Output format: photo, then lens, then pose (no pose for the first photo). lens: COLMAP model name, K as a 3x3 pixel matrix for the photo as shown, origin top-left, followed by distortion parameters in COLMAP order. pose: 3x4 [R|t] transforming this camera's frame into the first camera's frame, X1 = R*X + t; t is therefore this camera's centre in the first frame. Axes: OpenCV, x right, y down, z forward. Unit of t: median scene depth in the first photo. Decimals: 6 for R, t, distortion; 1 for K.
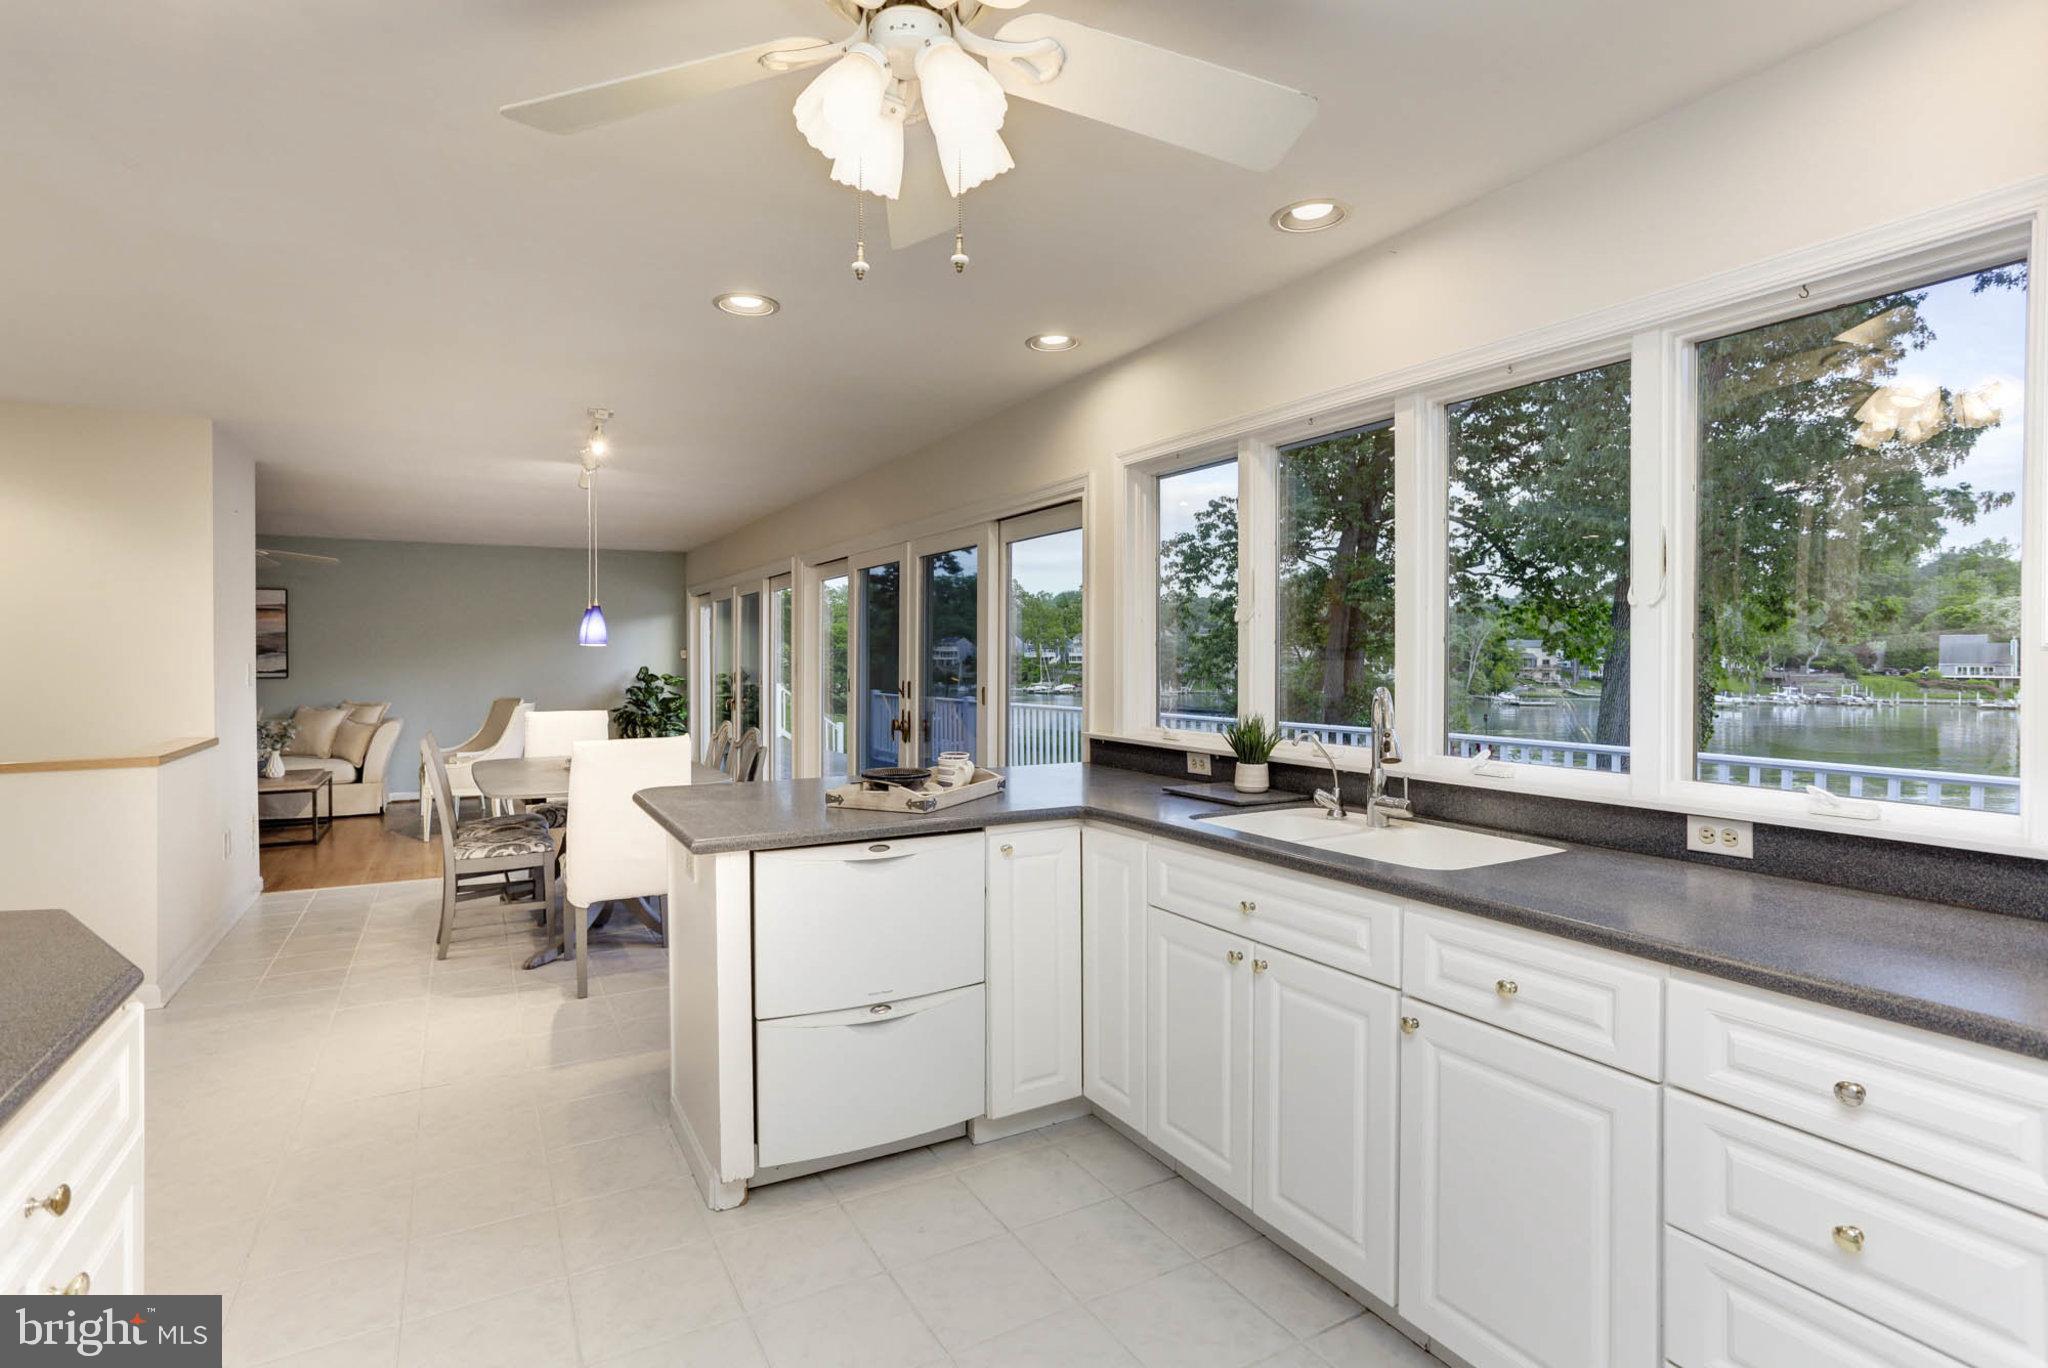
lens RADIAL K [[983.7, 0, 985.6], [0, 983.7, 668.8], [0, 0, 1]] dist [-0.019338, 0.007747]
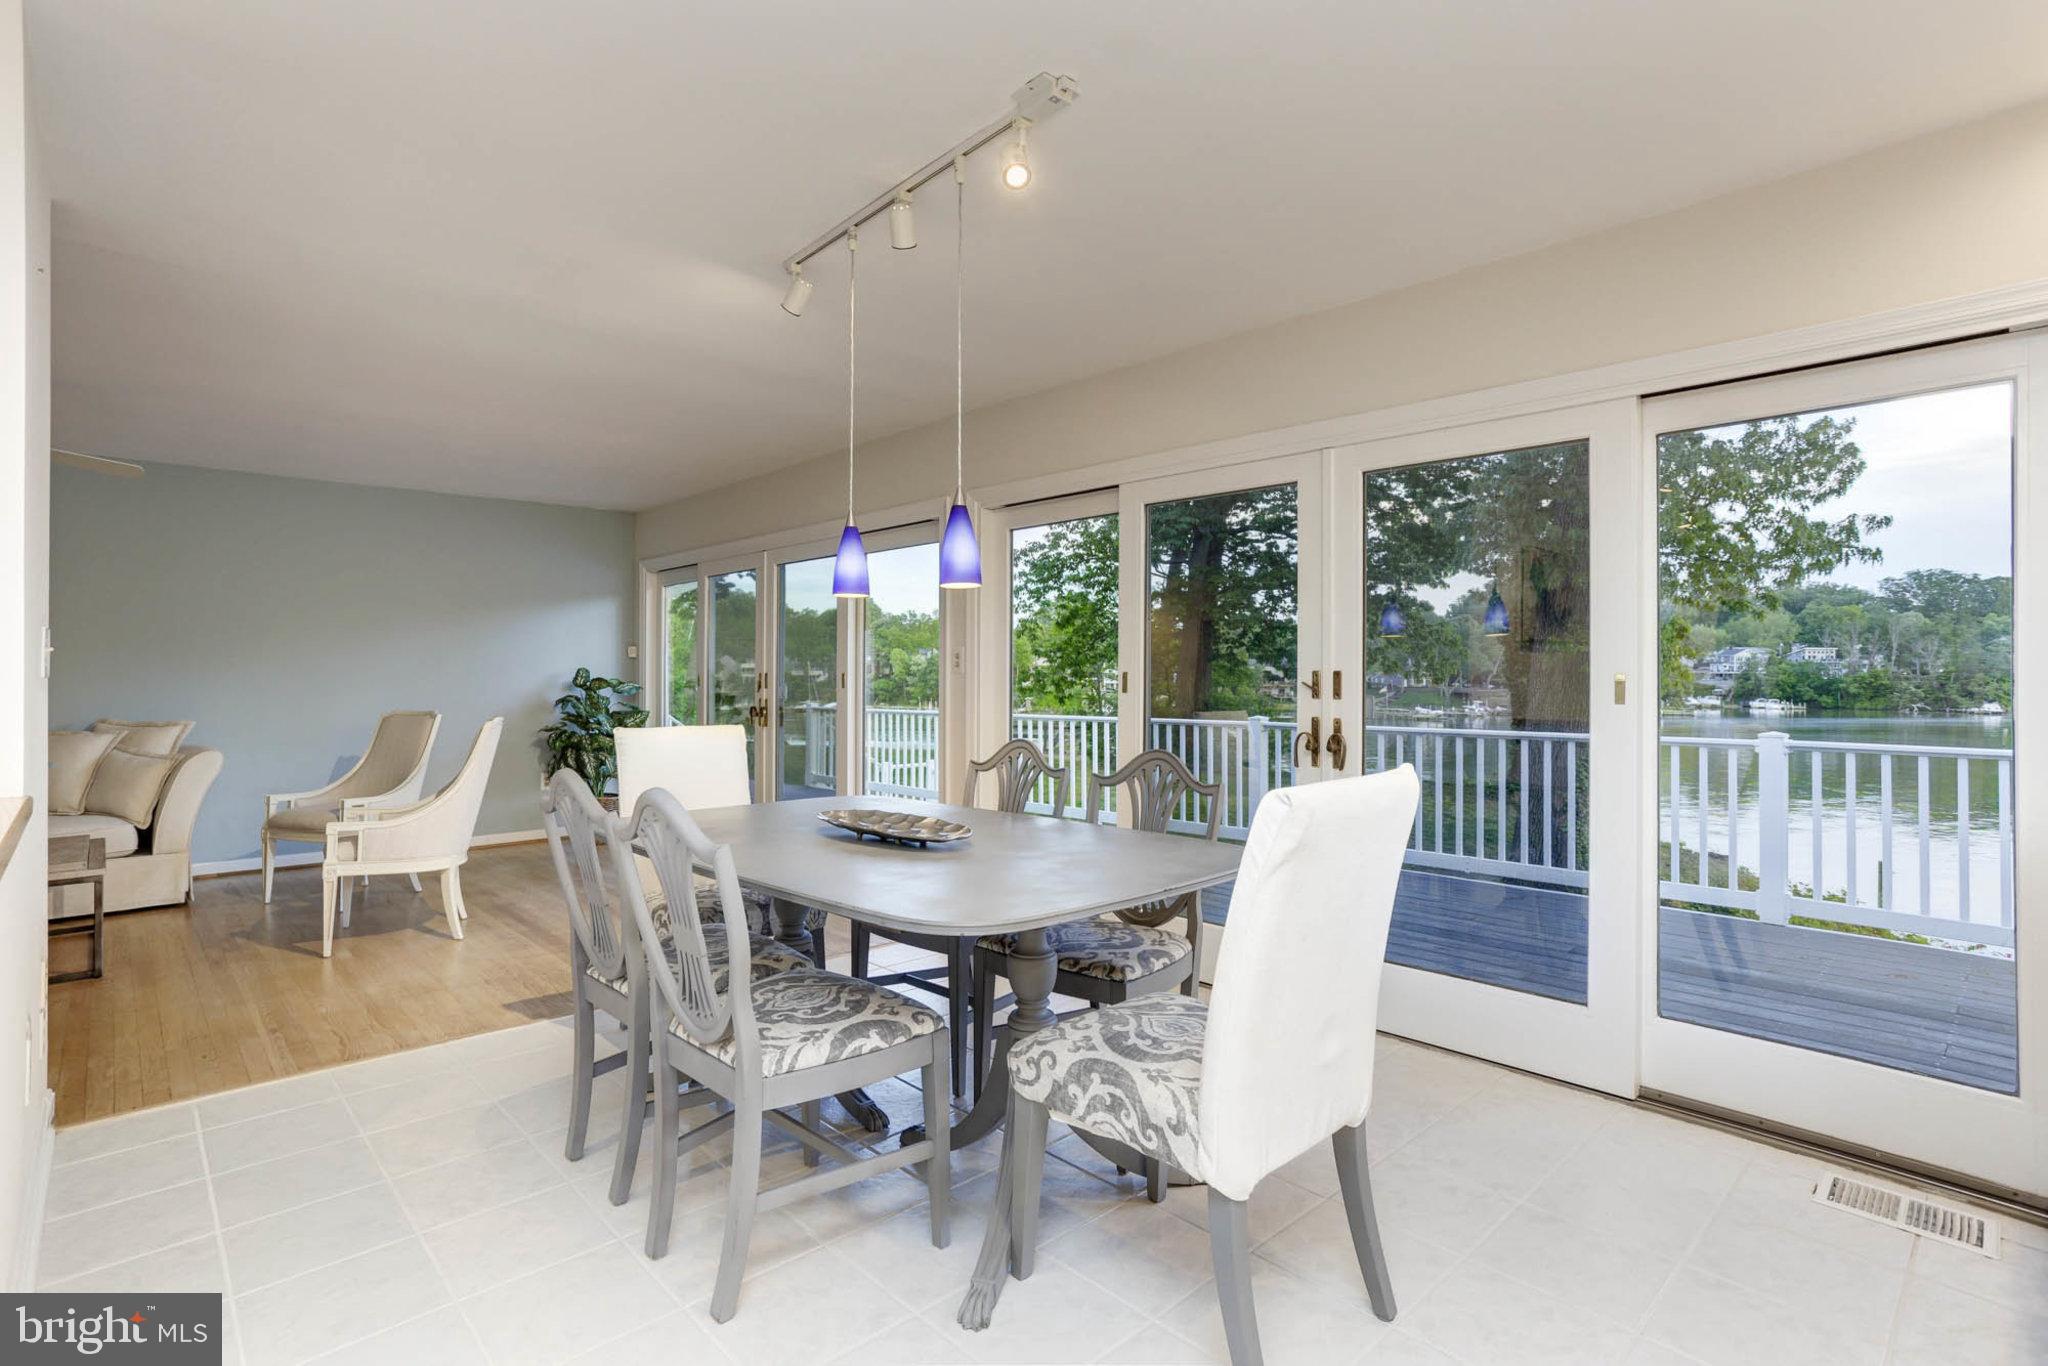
lens RADIAL K [[983.7, 0, 1003.0], [0, 983.7, 683.6], [0, 0, 1]] dist [-0.019338, 0.007747]
pose [[0.968781, -0.001789, 0.247913, -0.102943], [0.002480, 0.999994, -0.002474, 0.005306], [-0.247907, 0.003011, 0.968779, 0.106652]]
